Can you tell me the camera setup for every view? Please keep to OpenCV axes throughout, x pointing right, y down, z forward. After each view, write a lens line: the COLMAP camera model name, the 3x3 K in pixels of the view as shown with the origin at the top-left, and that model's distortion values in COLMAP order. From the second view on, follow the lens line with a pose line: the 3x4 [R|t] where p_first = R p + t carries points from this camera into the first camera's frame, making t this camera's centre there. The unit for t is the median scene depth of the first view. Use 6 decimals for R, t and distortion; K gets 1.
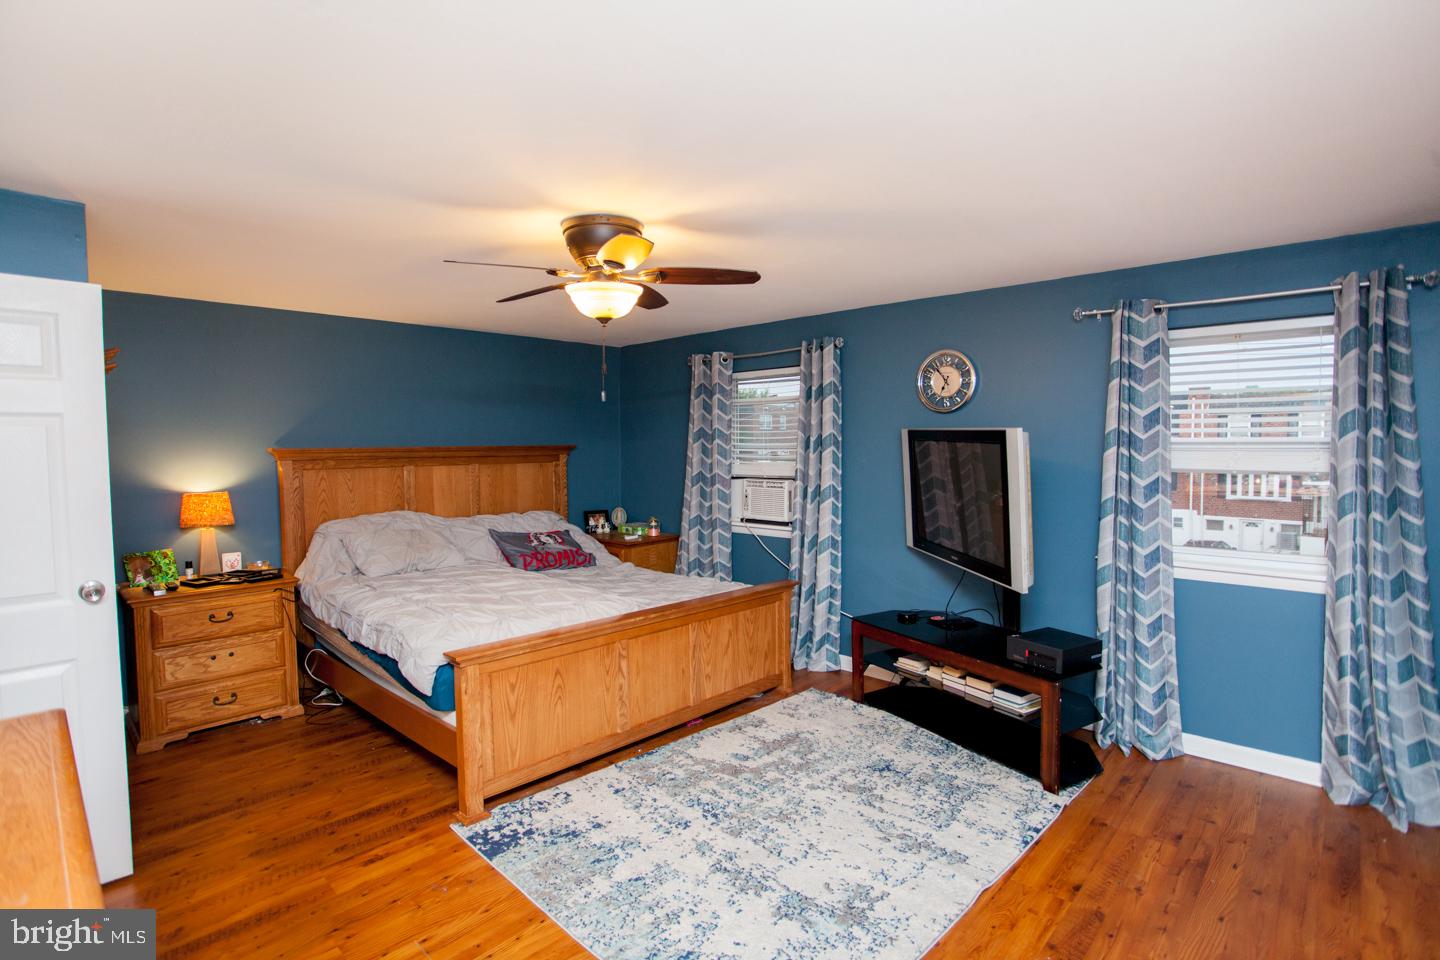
lens RADIAL K [[699.1, 0, 715.0], [0, 699.1, 471.5], [0, 0, 1]] dist [-0.079971, 0.035460]
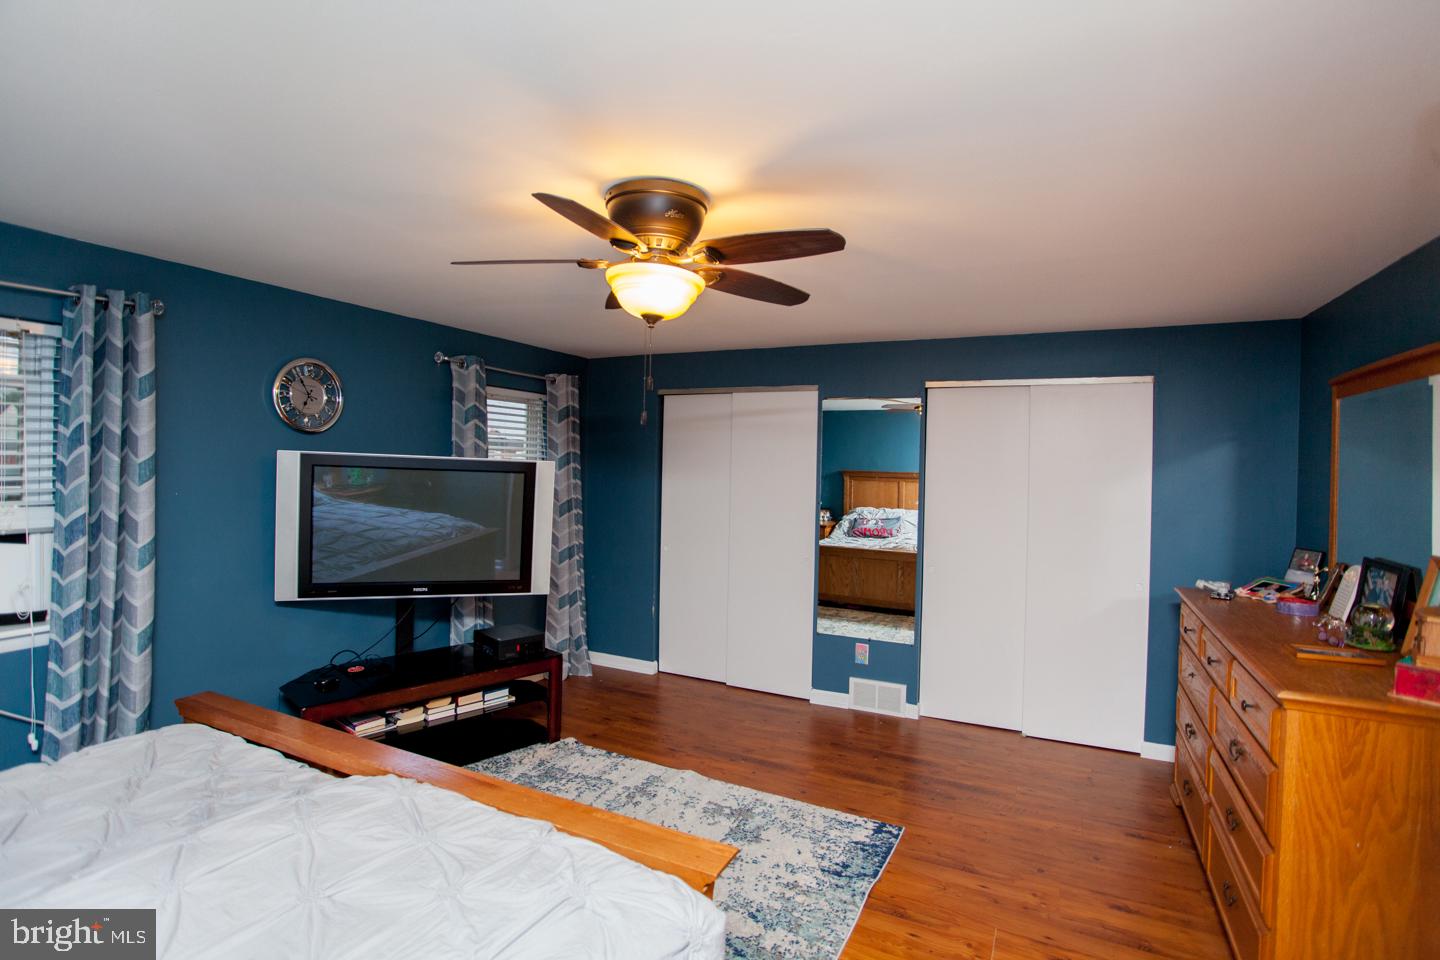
lens RADIAL K [[699.1, 0, 715.0], [0, 699.1, 471.5], [0, 0, 1]] dist [-0.079971, 0.035460]
pose [[-0.294716, -0.008921, 0.955543, -0.788720], [0.015369, 0.999783, 0.014074, -0.054260], [-0.955461, 0.018834, -0.294515, 1.007763]]
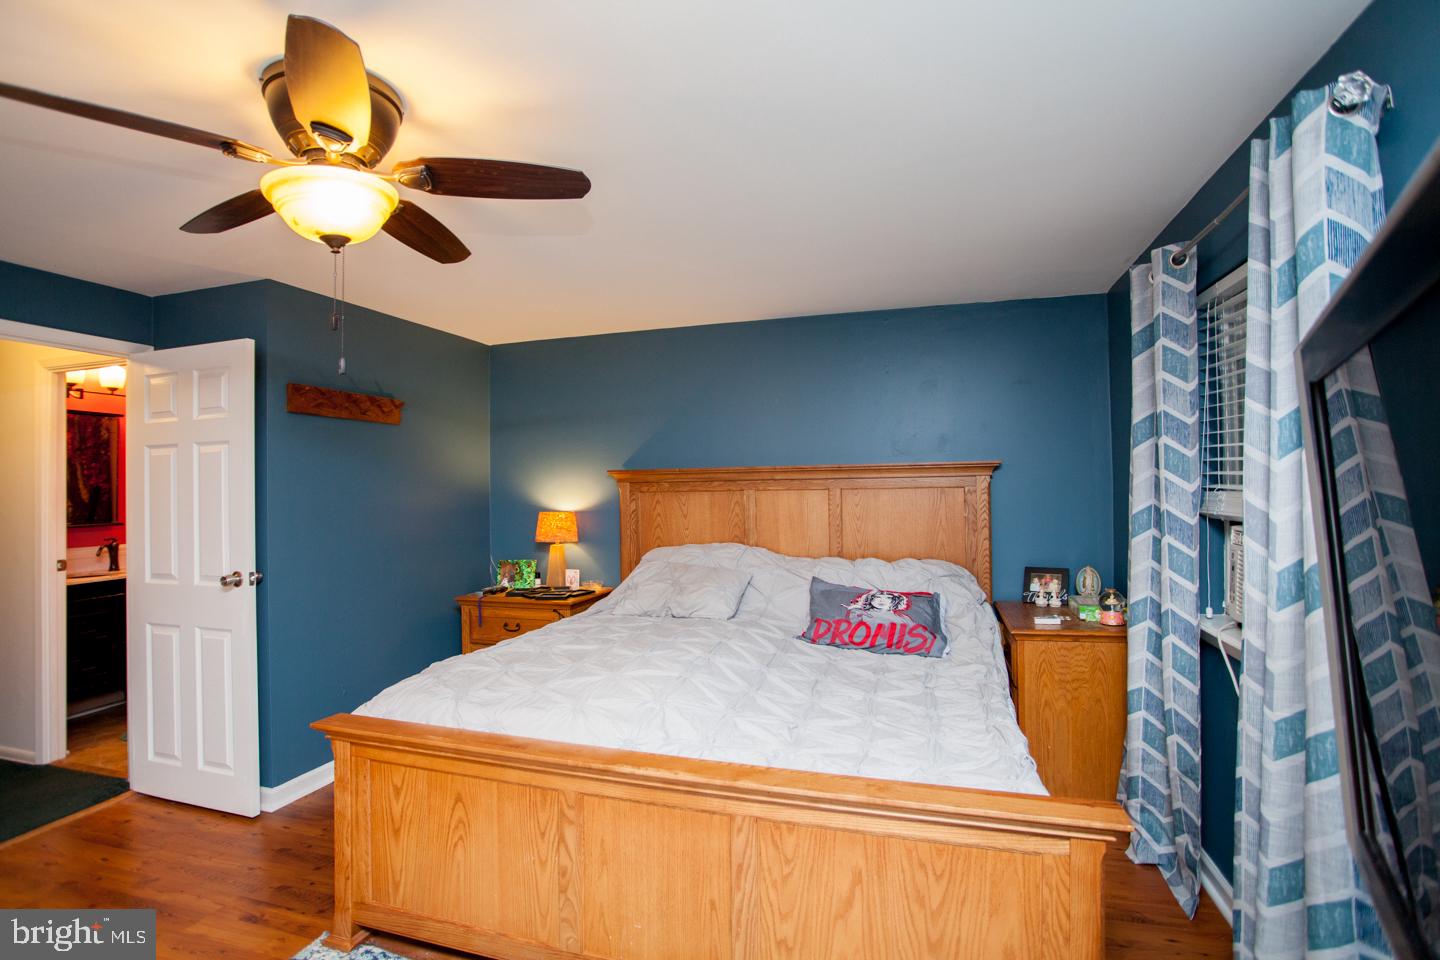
lens RADIAL K [[699.1, 0, 715.0], [0, 699.1, 471.5], [0, 0, 1]] dist [-0.079971, 0.035460]
pose [[0.440570, -0.018822, -0.897521, 0.462061], [-0.023832, 0.999183, -0.032652, -0.002962], [0.897402, 0.035775, 0.439761, 0.918366]]
